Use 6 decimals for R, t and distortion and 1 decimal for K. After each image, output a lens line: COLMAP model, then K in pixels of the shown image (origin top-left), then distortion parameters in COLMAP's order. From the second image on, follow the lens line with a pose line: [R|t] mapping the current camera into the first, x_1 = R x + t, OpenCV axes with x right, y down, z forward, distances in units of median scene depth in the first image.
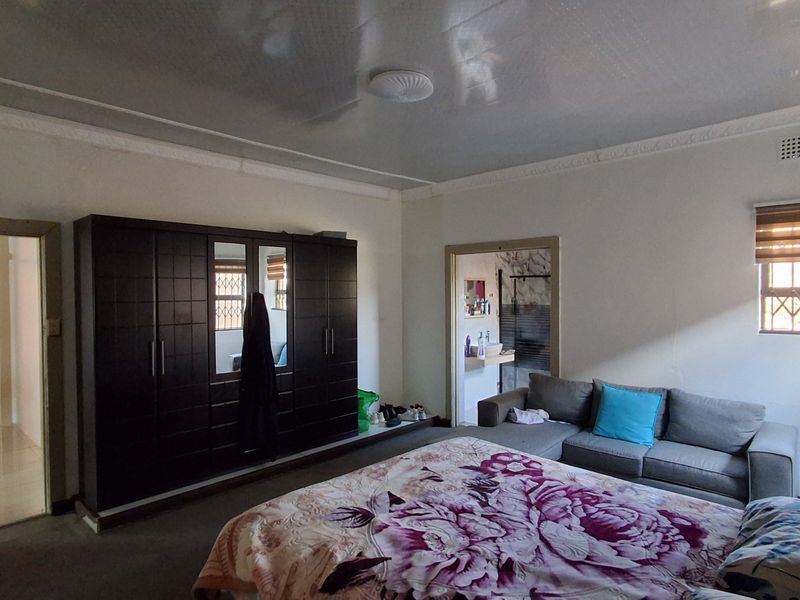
lens RADIAL K [[484.1, 0, 400.4], [0, 484.1, 299.4], [0, 0, 1]] dist [0.000511, 0.000222]
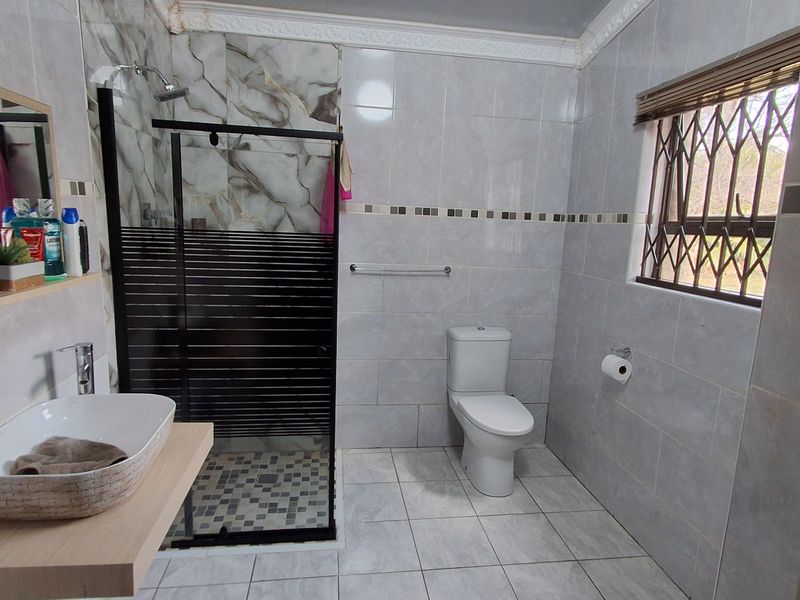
lens RADIAL K [[484.1, 0, 400.7], [0, 484.1, 295.8], [0, 0, 1]] dist [0.000511, 0.000222]
pose [[0.626511, -0.103856, 0.772463, 0.099148], [-0.022138, 0.988312, 0.150832, 0.004379], [-0.779099, -0.111598, 0.616888, 0.734484]]
